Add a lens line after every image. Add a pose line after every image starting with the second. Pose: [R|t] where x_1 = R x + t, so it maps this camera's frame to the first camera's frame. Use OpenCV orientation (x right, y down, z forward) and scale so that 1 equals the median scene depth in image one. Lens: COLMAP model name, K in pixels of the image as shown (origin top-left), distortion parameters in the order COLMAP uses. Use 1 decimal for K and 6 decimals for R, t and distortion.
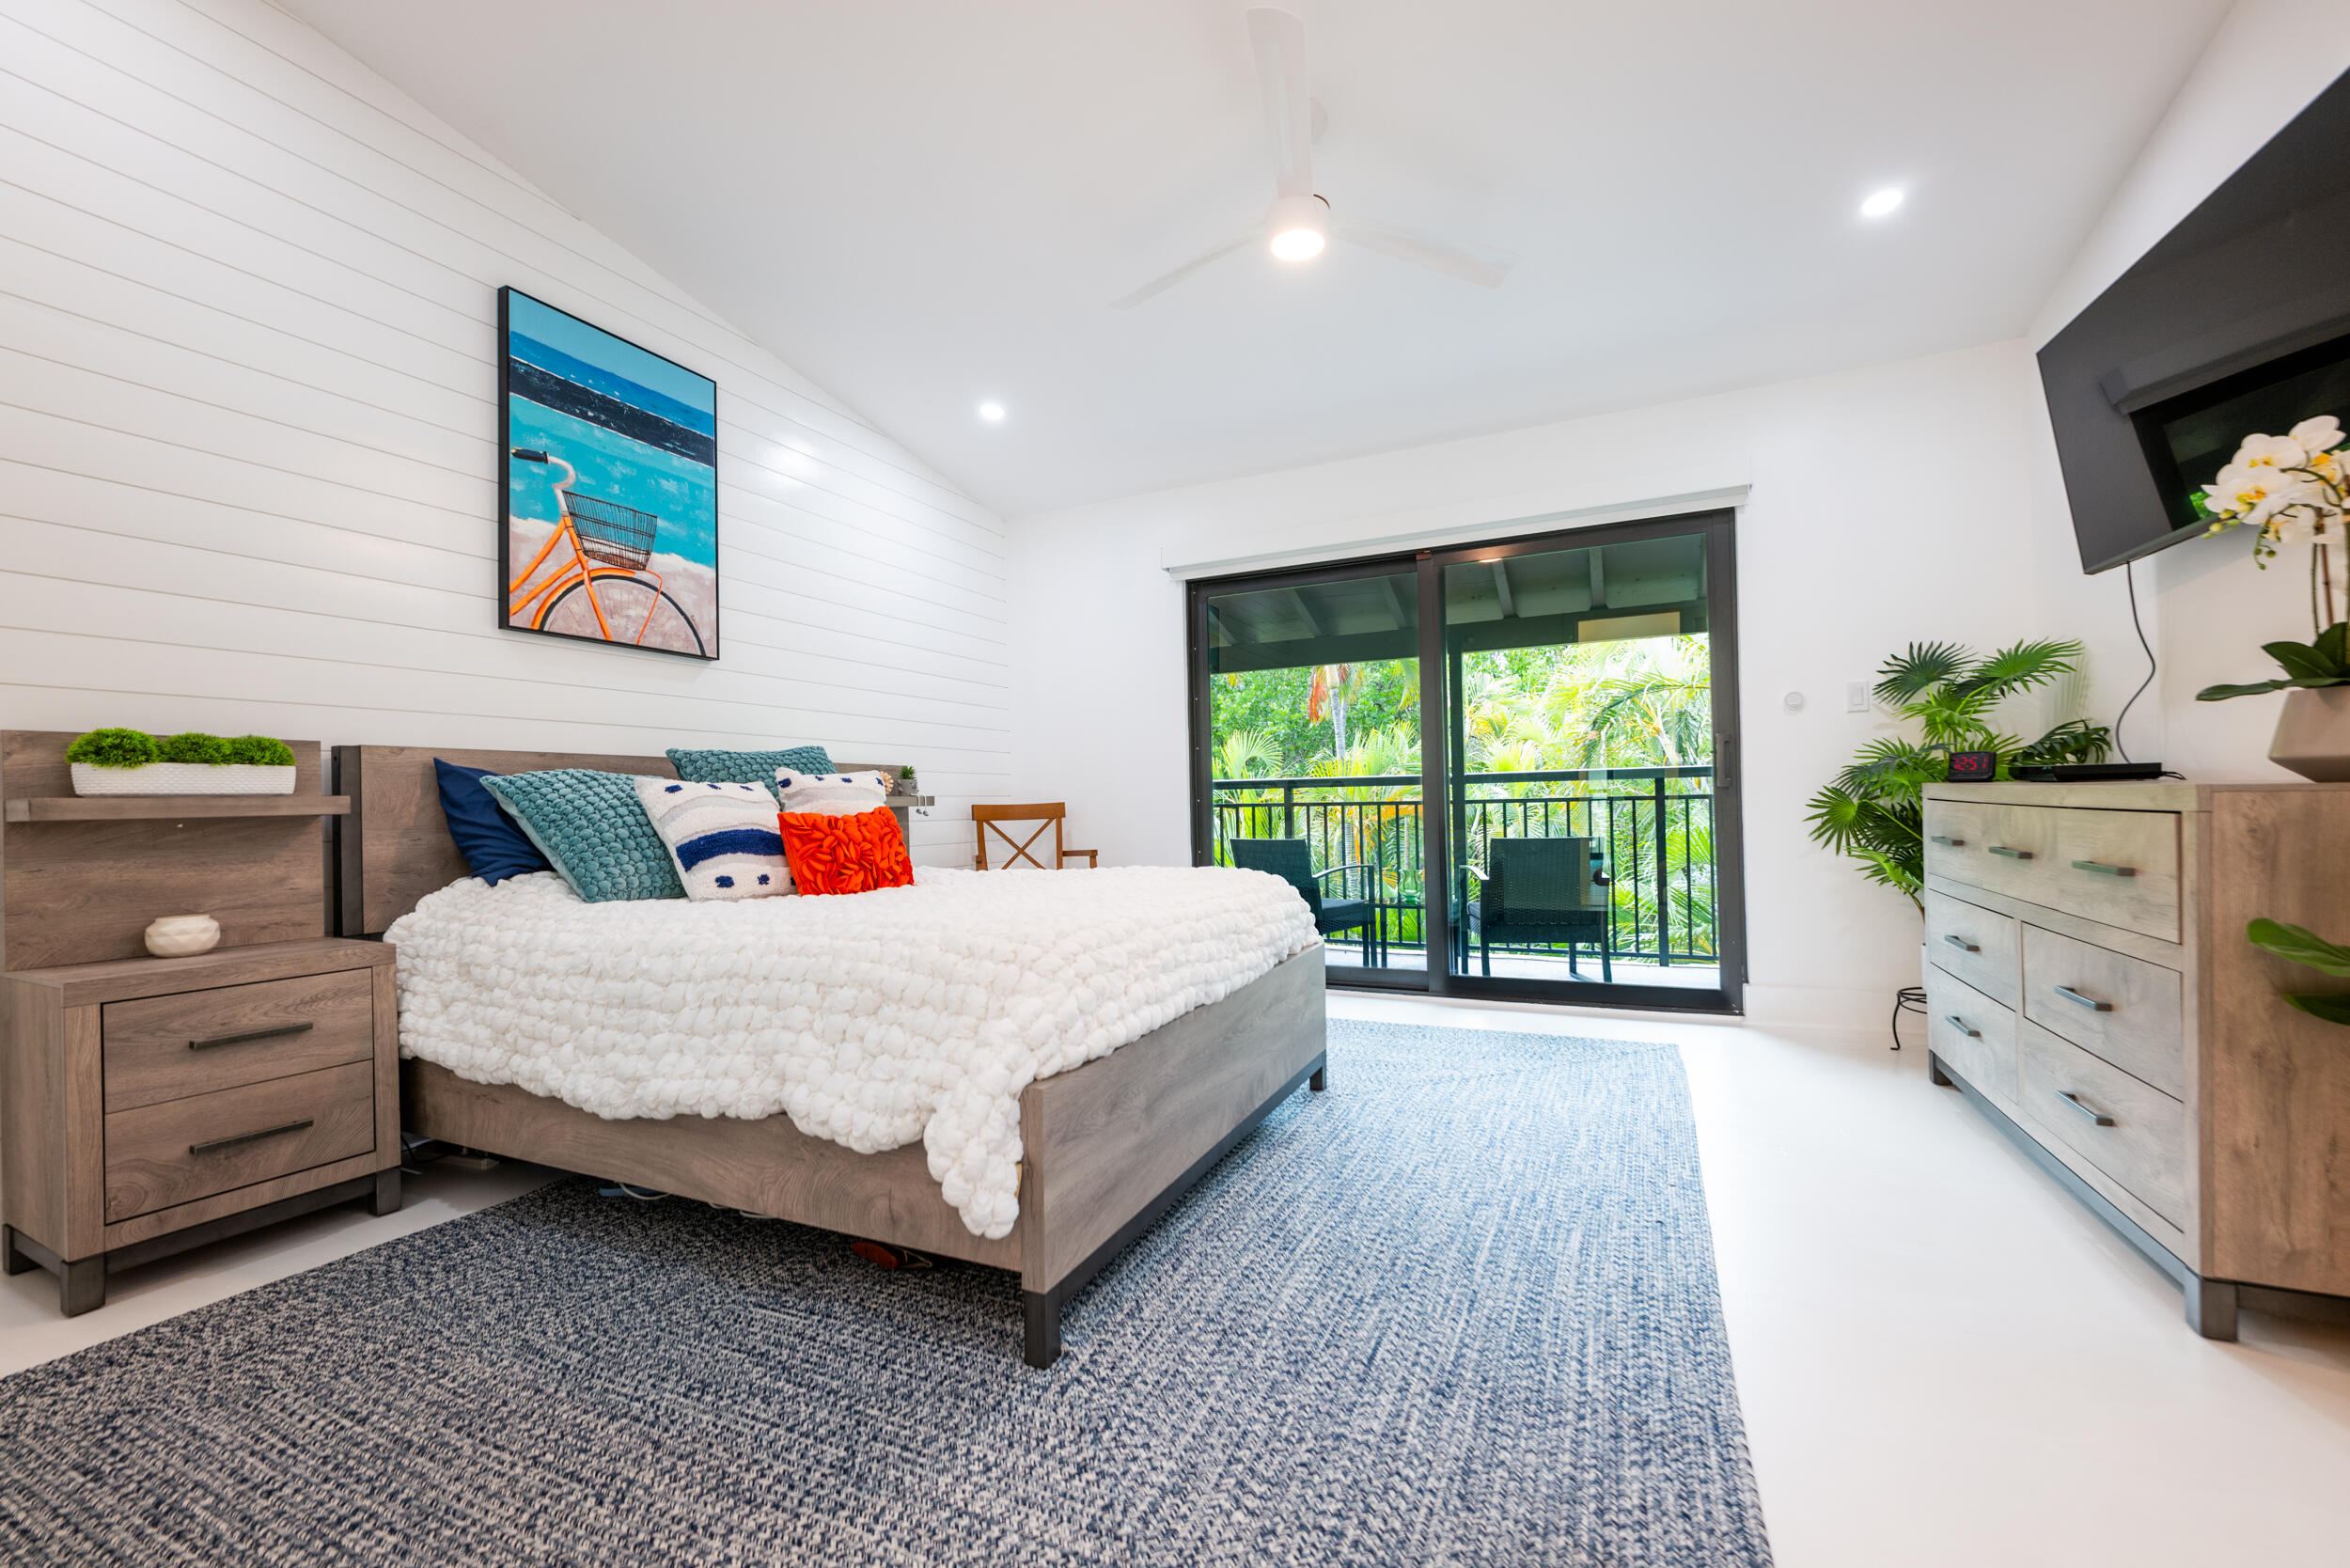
lens RADIAL K [[942.7, 0, 1185.2], [0, 942.7, 784.0], [0, 0, 1]] dist [-0.001703, 0.000216]
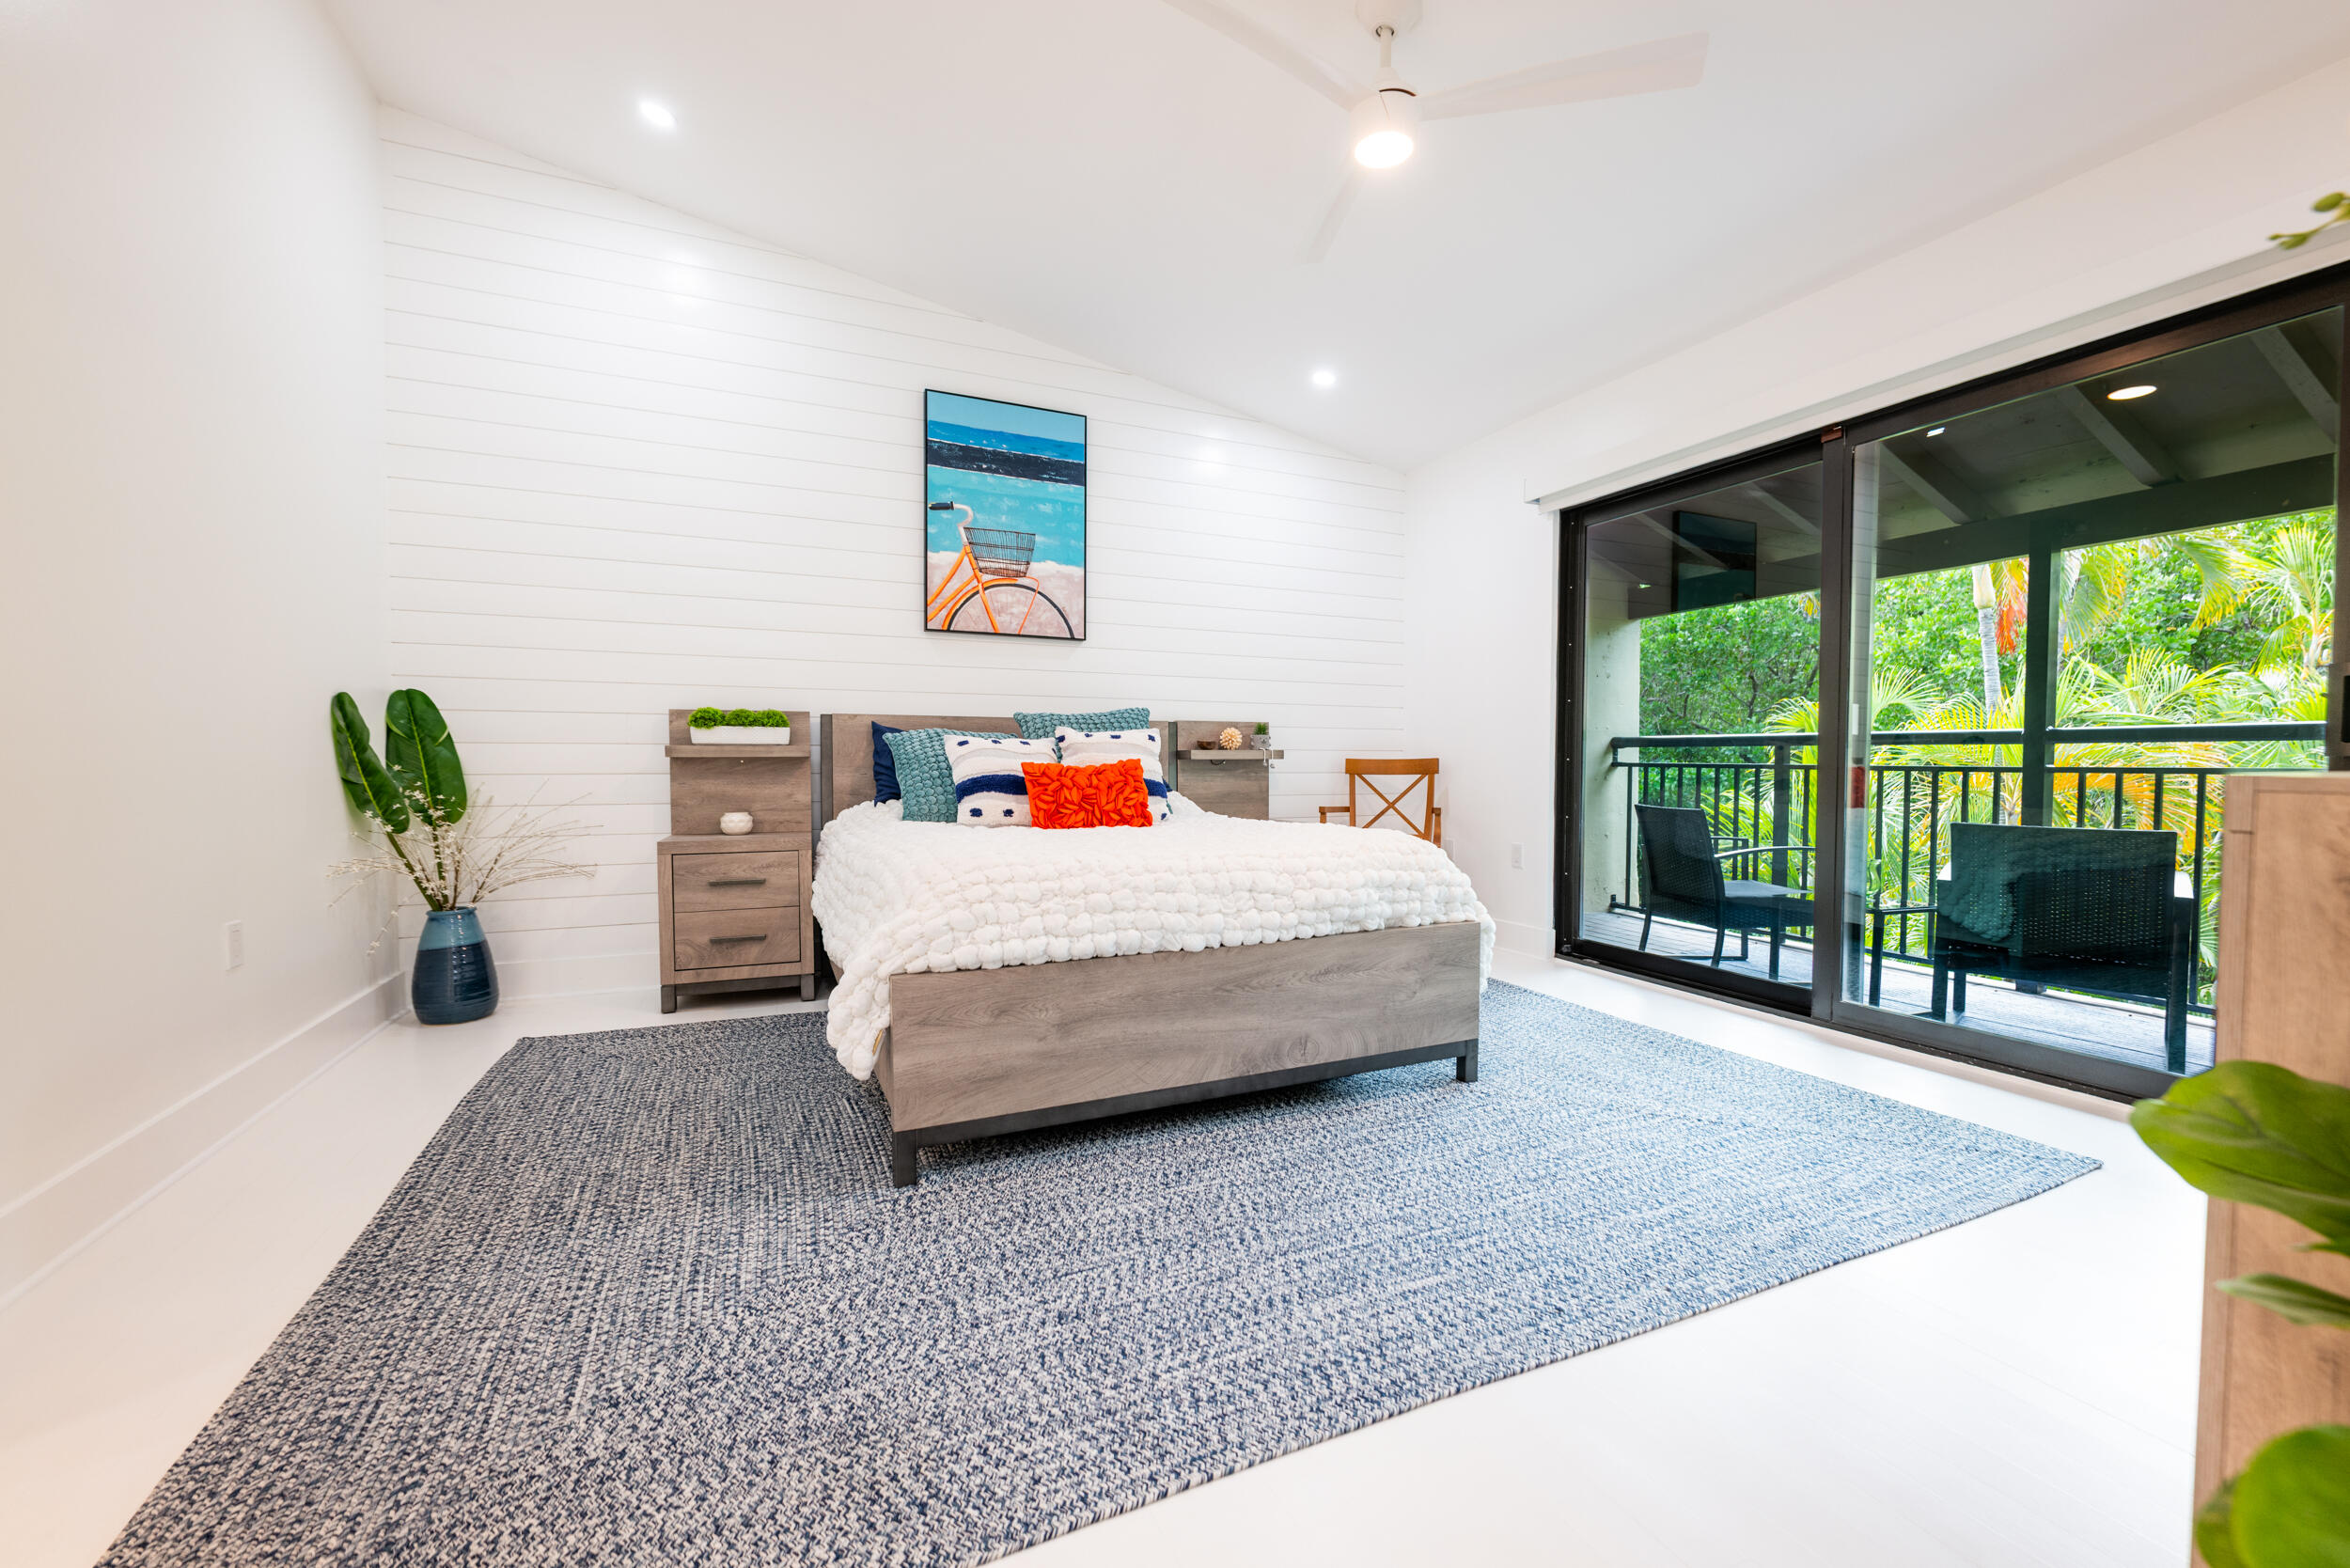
lens RADIAL K [[942.7, 0, 1190.5], [0, 942.7, 782.1], [0, 0, 1]] dist [-0.001703, 0.000216]
pose [[0.758401, 0.037543, -0.650706, 0.576448], [-0.004332, 0.998608, 0.052565, -0.011103], [0.651773, -0.037046, 0.757508, 0.165820]]
